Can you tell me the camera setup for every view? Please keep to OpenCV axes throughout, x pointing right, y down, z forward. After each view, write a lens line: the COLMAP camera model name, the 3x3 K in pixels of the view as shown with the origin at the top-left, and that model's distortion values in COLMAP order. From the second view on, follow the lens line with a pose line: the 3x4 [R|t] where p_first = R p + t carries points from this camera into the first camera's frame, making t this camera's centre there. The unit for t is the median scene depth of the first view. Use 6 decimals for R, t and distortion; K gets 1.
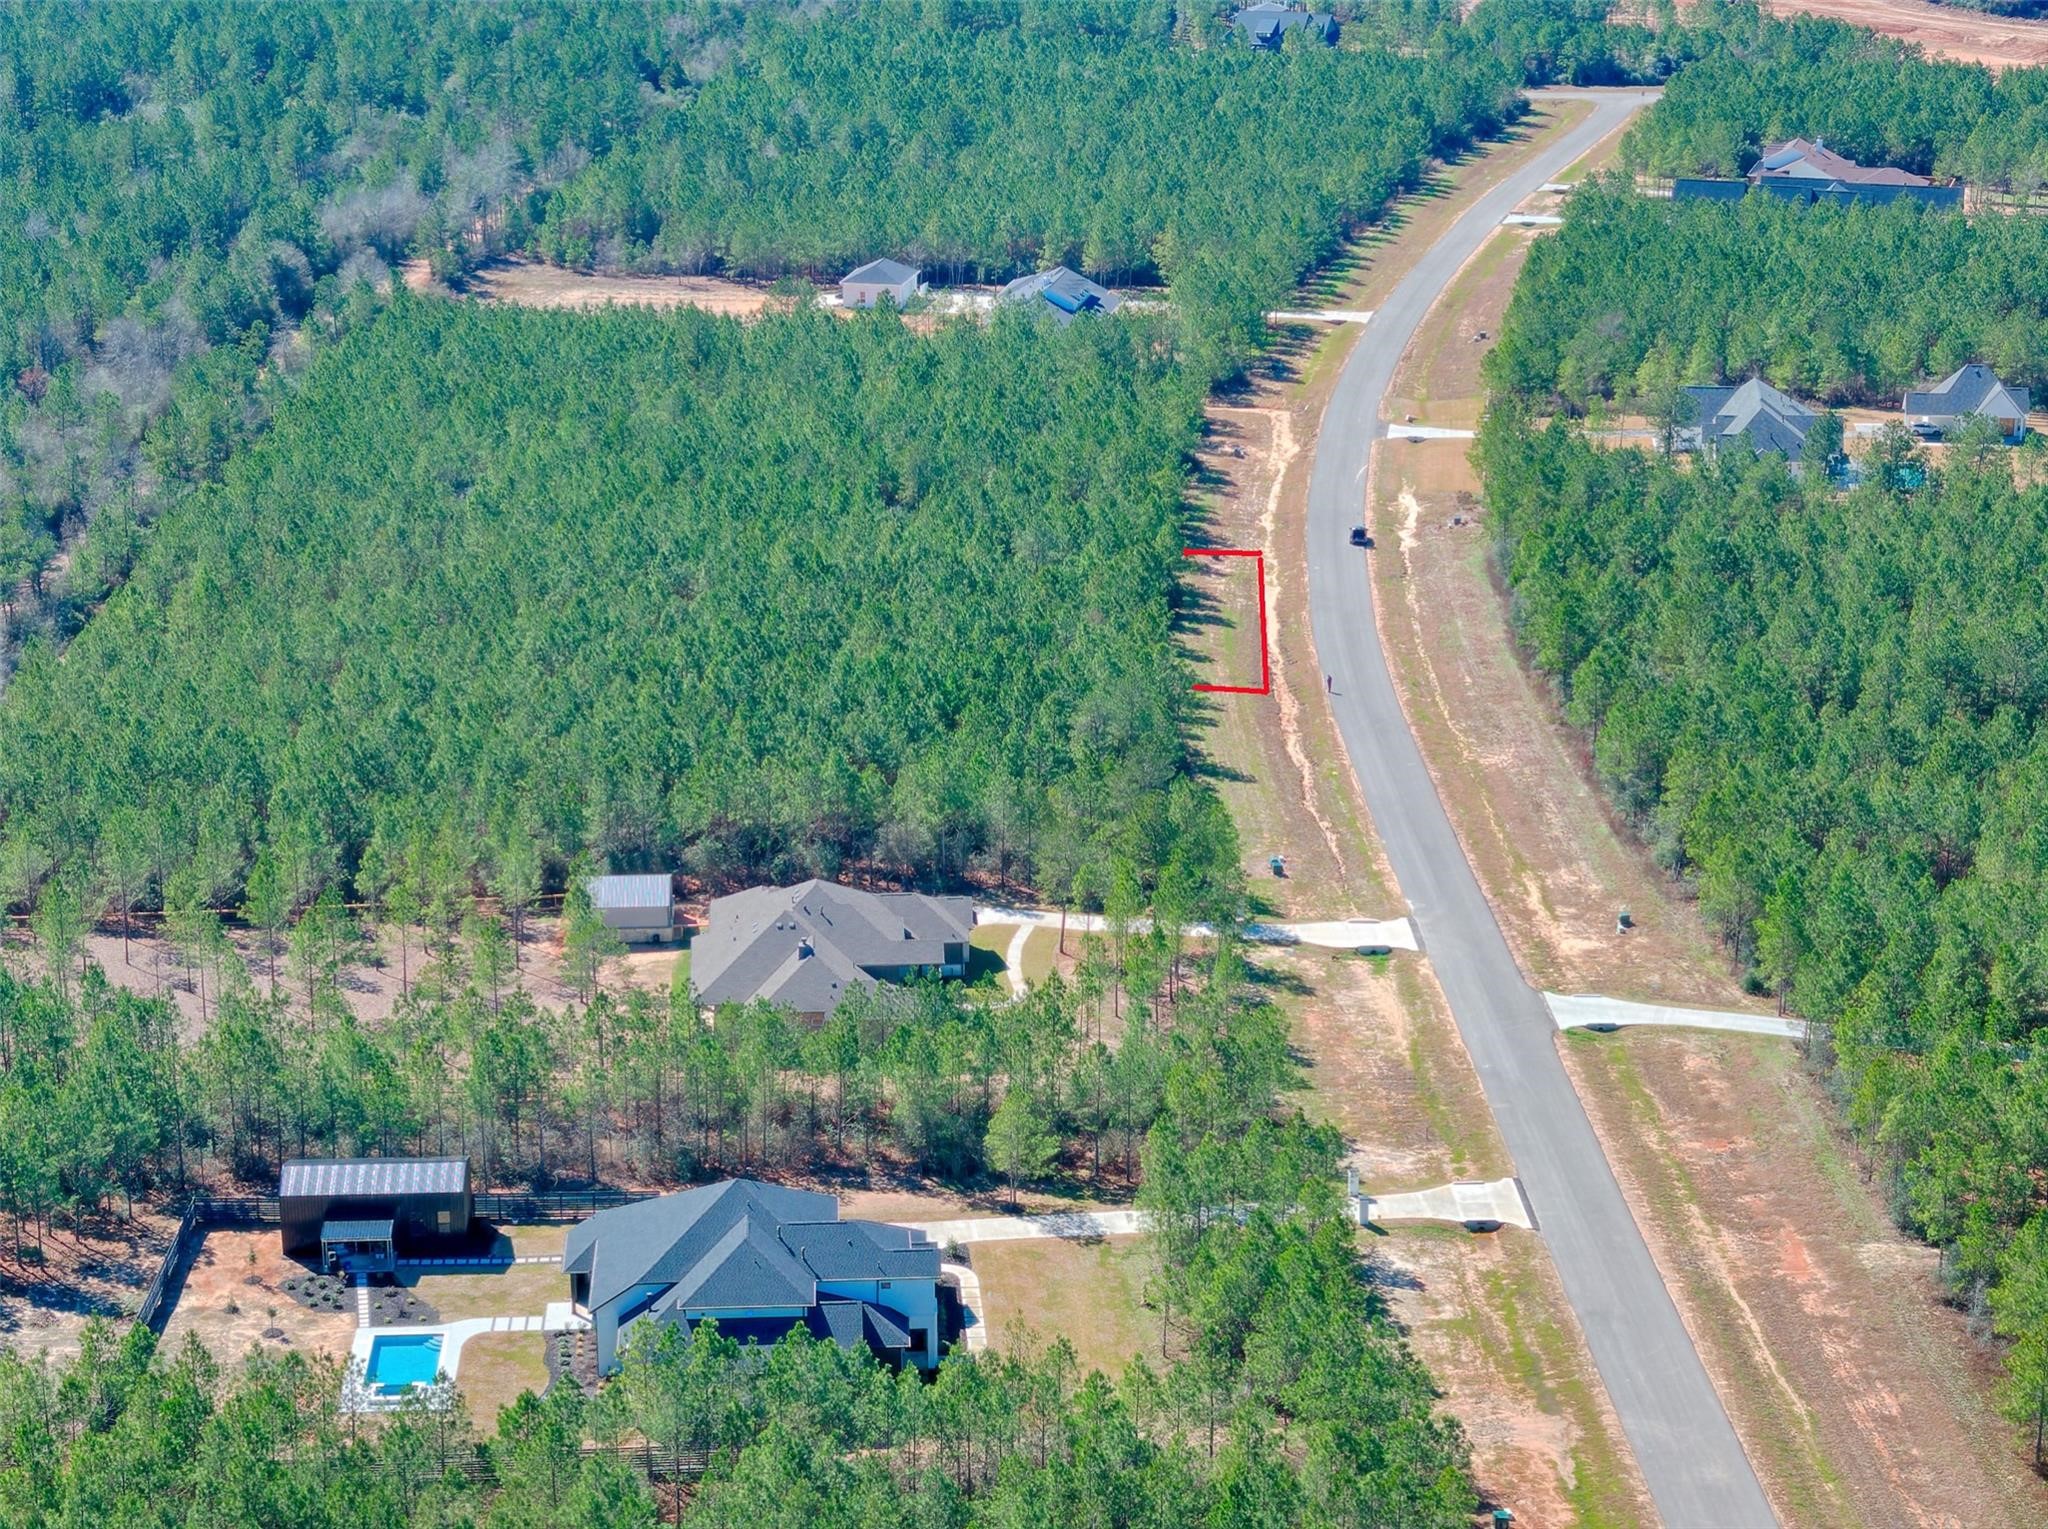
lens RADIAL K [[4103.2, 0, 1024.0], [0, 4103.2, 764.5], [0, 0, 1]] dist [0.011319, 0.190571]
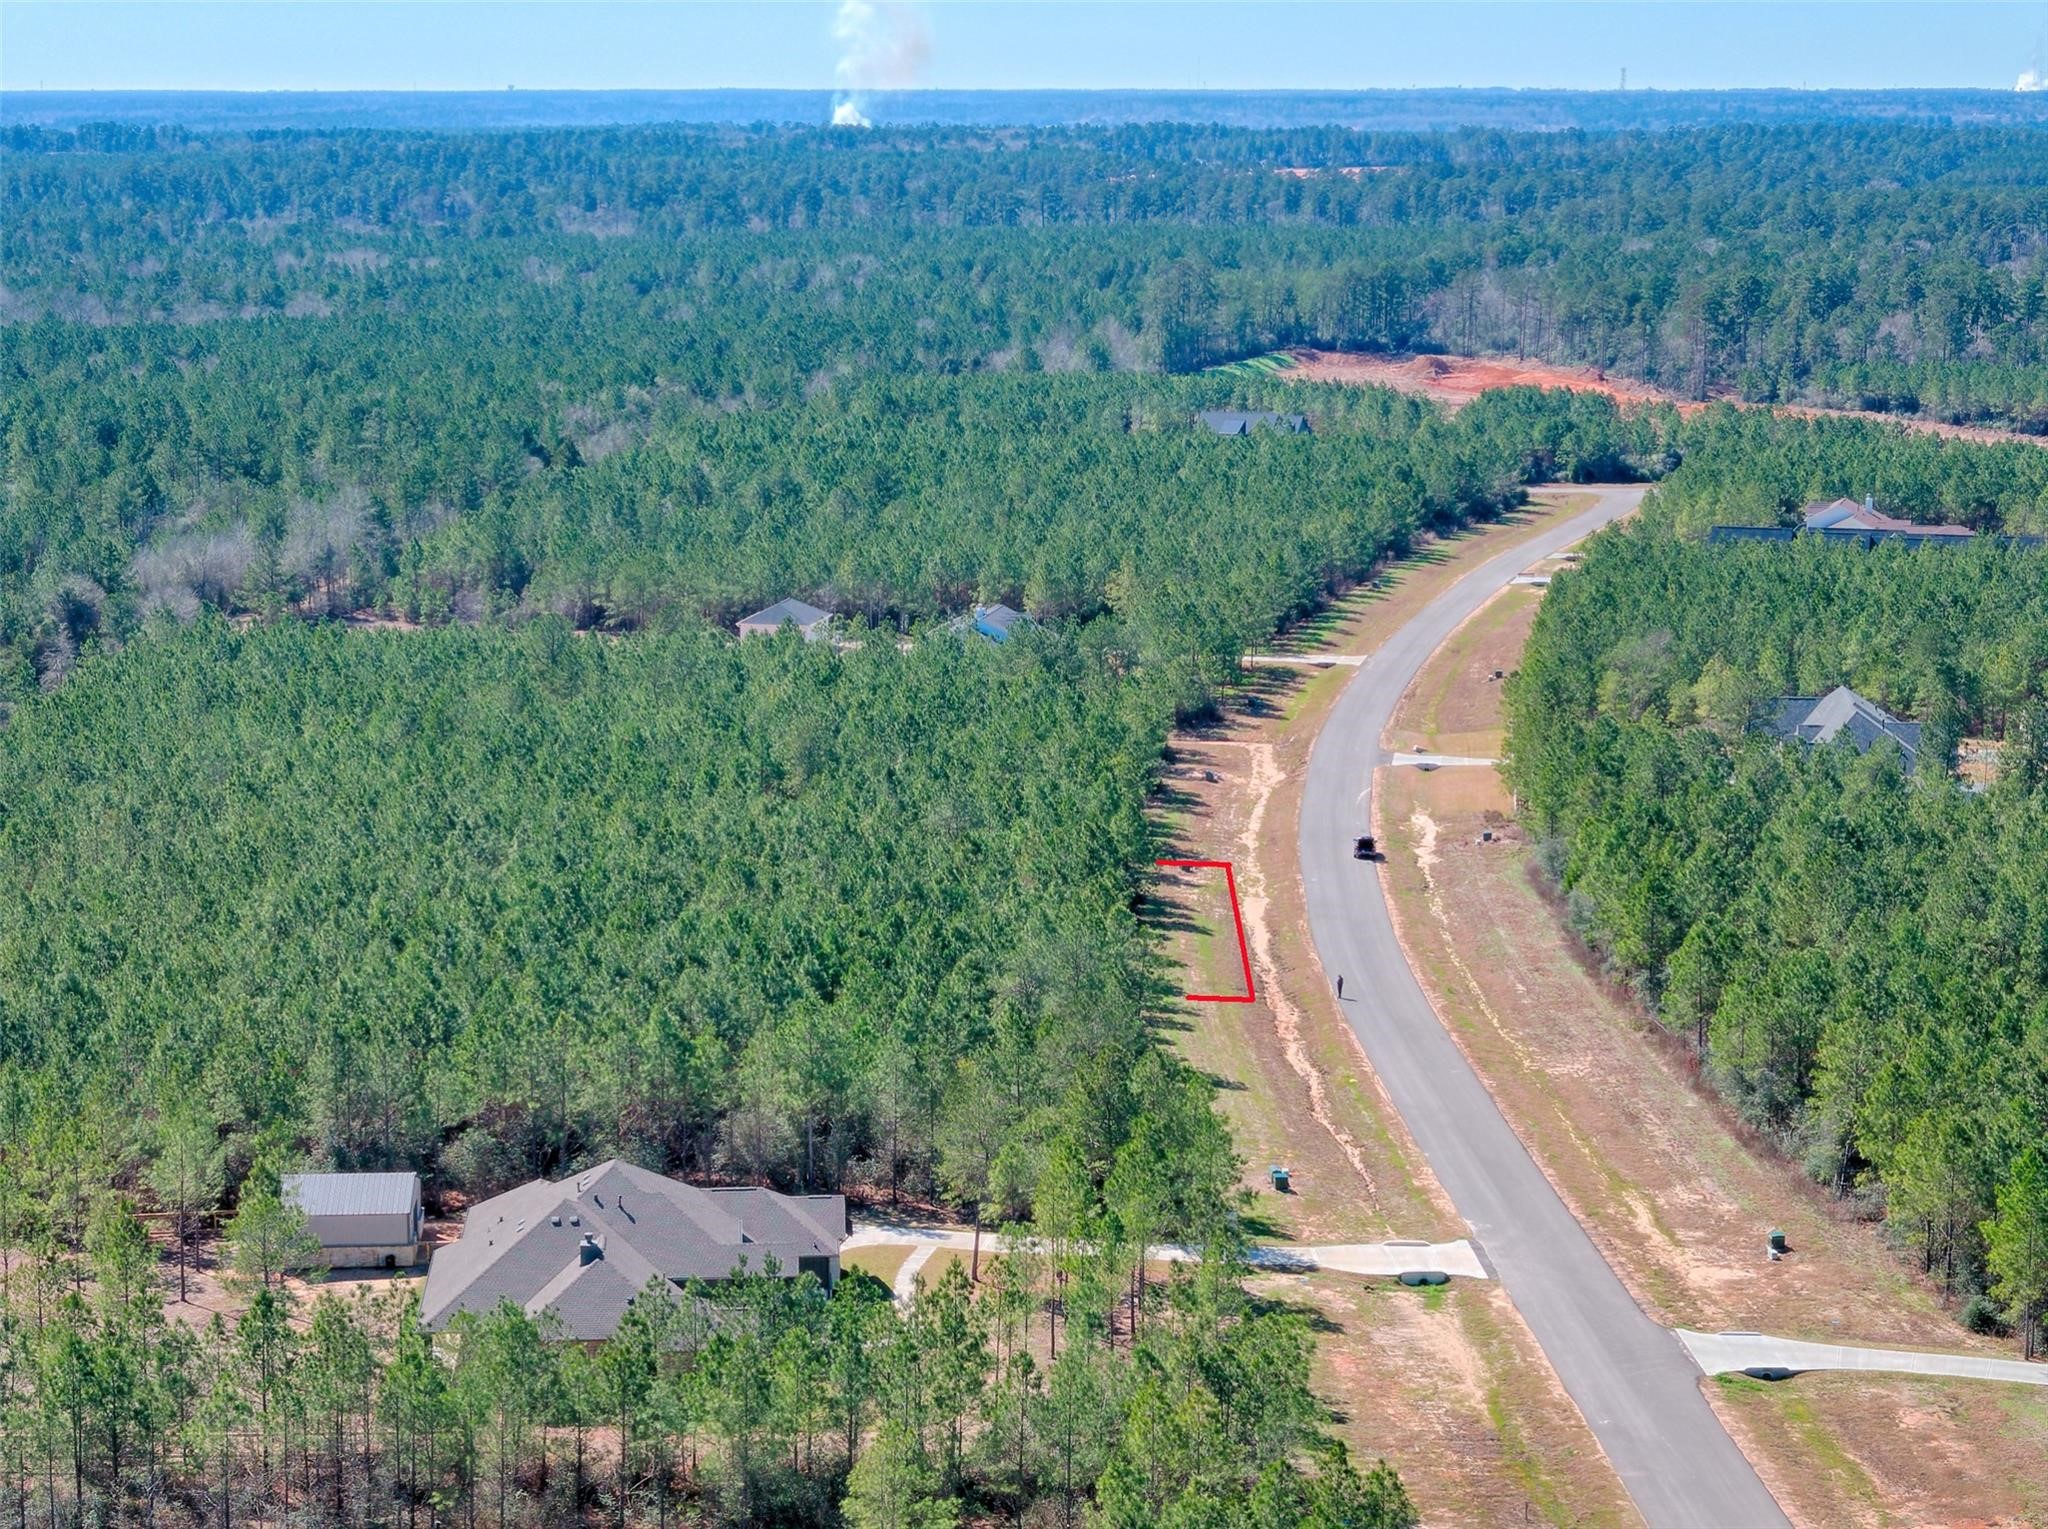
lens RADIAL K [[4103.2, 0, 1024.0], [0, 4103.2, 764.5], [0, 0, 1]] dist [0.011319, 0.190571]
pose [[0.999943, 0.001192, 0.010604, 0.008515], [0.000331, 0.989799, -0.142469, 0.049563], [-0.010665, 0.142465, 0.989742, 0.255563]]
